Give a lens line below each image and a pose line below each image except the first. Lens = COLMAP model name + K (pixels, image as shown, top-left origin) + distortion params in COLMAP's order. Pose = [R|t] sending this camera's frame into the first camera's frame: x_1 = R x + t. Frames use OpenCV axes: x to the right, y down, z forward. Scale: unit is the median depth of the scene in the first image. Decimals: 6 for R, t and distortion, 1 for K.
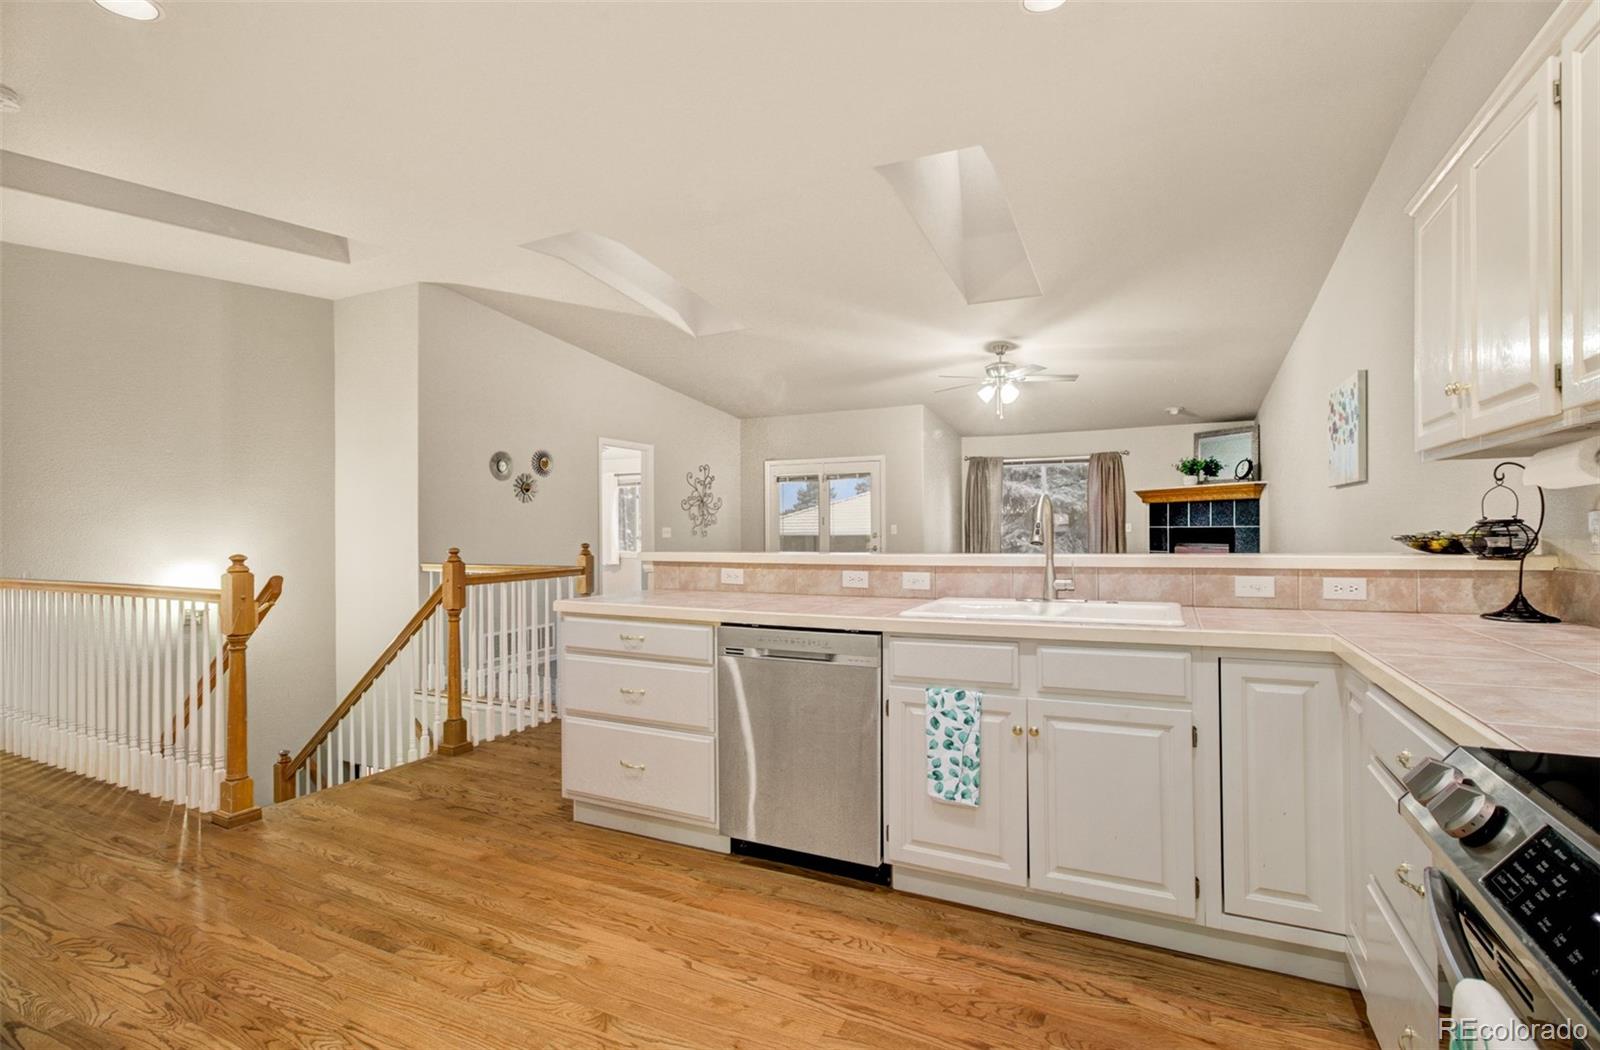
lens RADIAL K [[745.6, 0, 813.2], [0, 745.6, 533.9], [0, 0, 1]] dist [-0.002912, 0.001749]
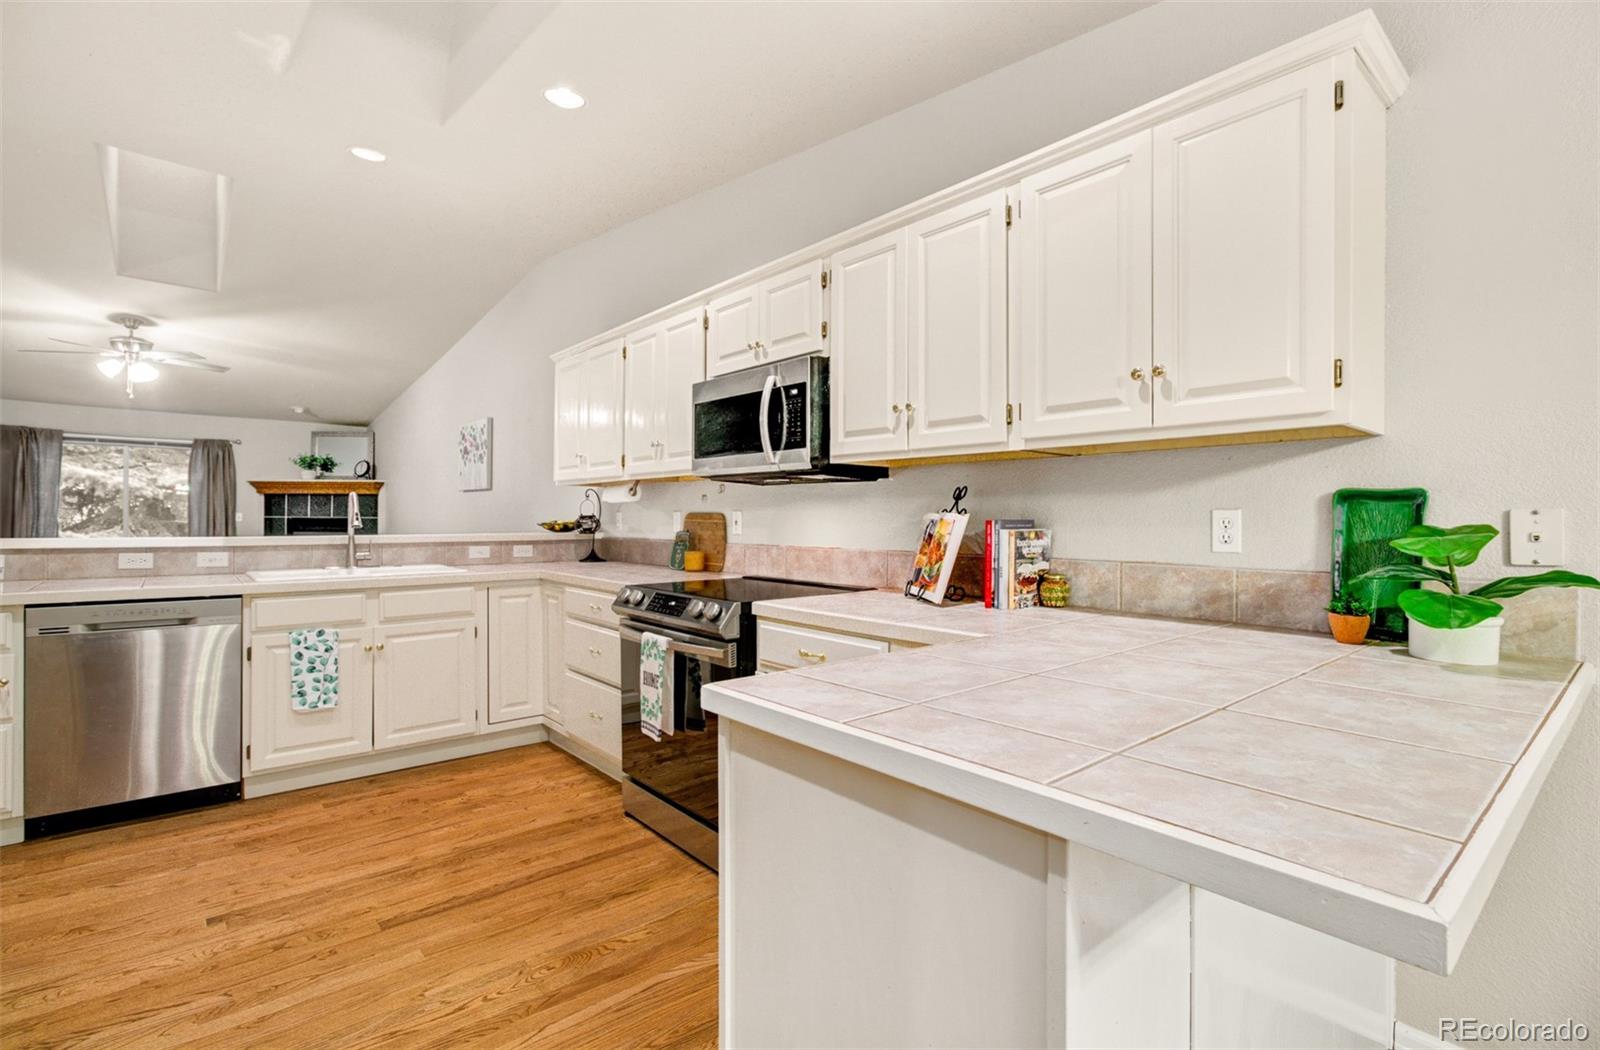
lens RADIAL K [[745.6, 0, 813.6], [0, 745.6, 524.2], [0, 0, 1]] dist [-0.002912, 0.001749]
pose [[0.403994, 0.005605, 0.914745, -0.532673], [-0.002841, 0.999984, -0.004872, 0.010458], [-0.914757, -0.000630, 0.404003, -0.316991]]
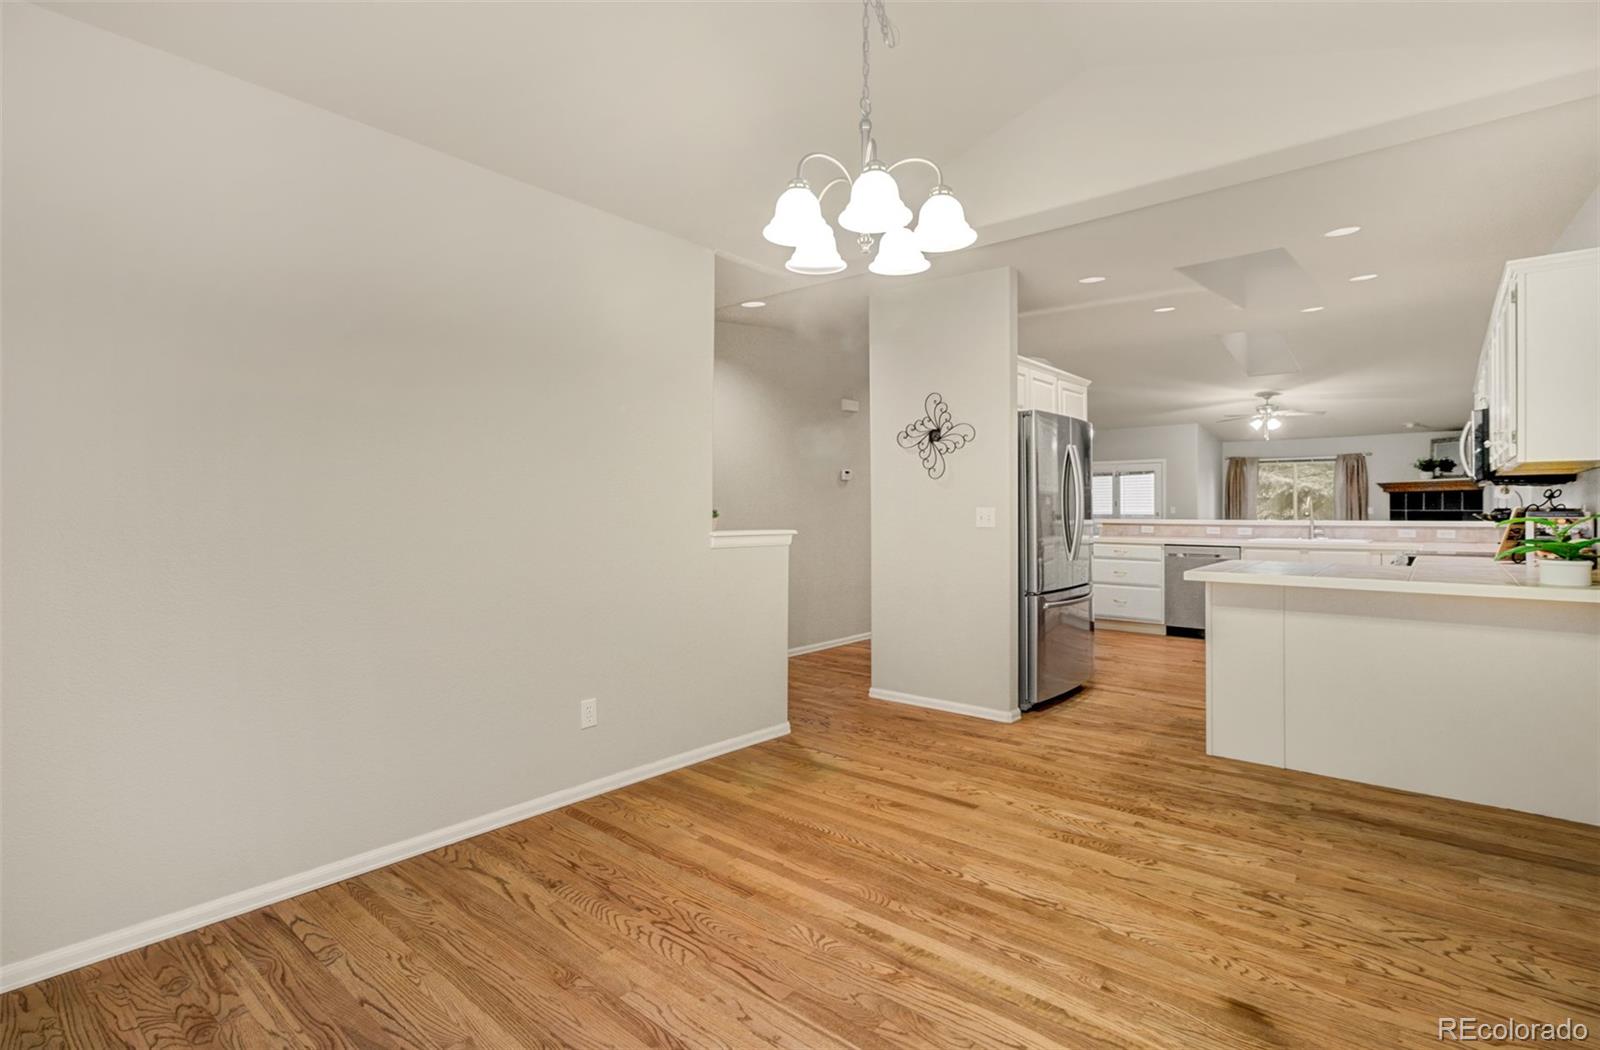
lens RADIAL K [[745.6, 0, 762.4], [0, 745.6, 507.2], [0, 0, 1]] dist [-0.002912, 0.001749]
pose [[0.953522, 0.008337, -0.301209, -0.603265], [-0.010936, 0.999916, -0.006943, 0.017625], [0.301126, 0.009914, 0.953533, -1.700204]]
